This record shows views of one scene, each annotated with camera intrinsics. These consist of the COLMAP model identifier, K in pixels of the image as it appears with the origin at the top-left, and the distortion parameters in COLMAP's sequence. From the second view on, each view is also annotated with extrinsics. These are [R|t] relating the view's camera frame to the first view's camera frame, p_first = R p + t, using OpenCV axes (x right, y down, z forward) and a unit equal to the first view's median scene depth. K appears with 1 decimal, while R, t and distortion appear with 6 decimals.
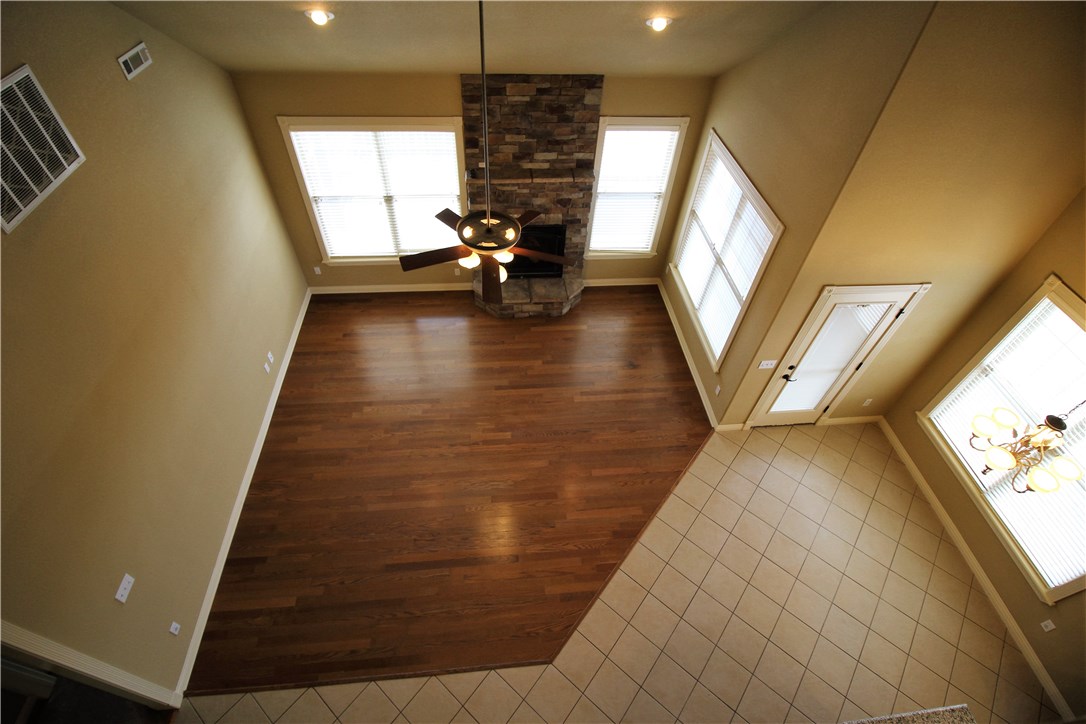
lens RADIAL K [[511.0, 0, 545.9], [0, 511.0, 355.6], [0, 0, 1]] dist [-0.011240, -0.002009]
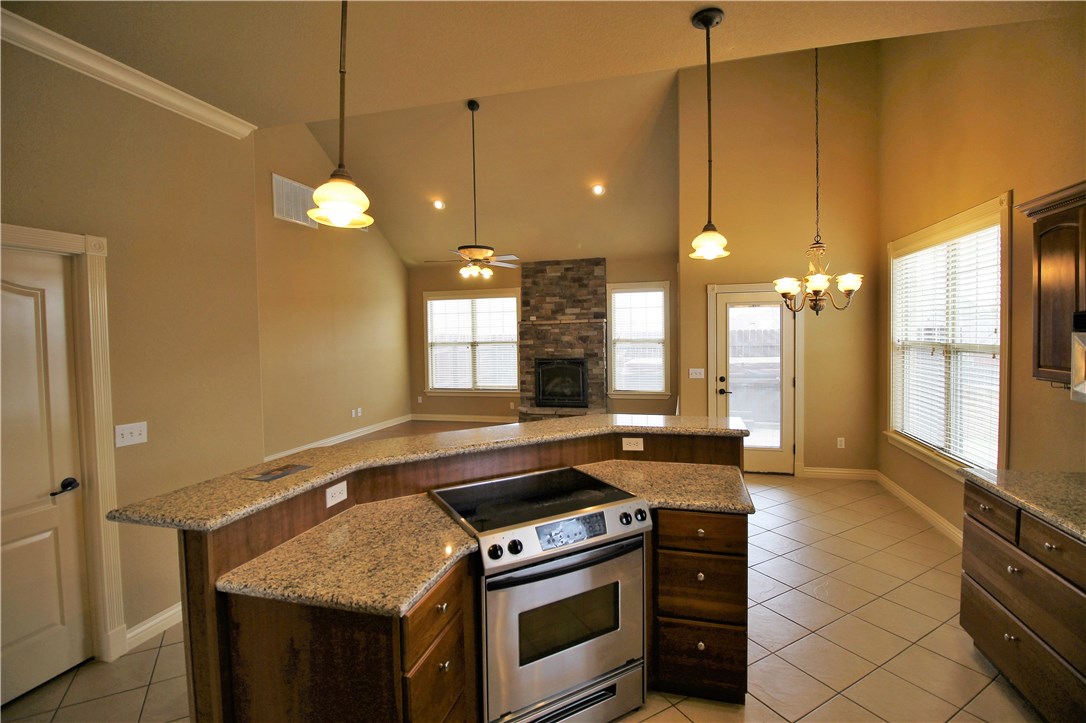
lens RADIAL K [[511.0, 0, 545.9], [0, 511.0, 344.1], [0, 0, 1]] dist [-0.011240, -0.002009]
pose [[0.930454, -0.058592, -0.361694, 0.467756], [-0.222427, 0.694119, -0.684635, 0.724629], [0.291172, 0.717472, 0.632814, 0.108039]]
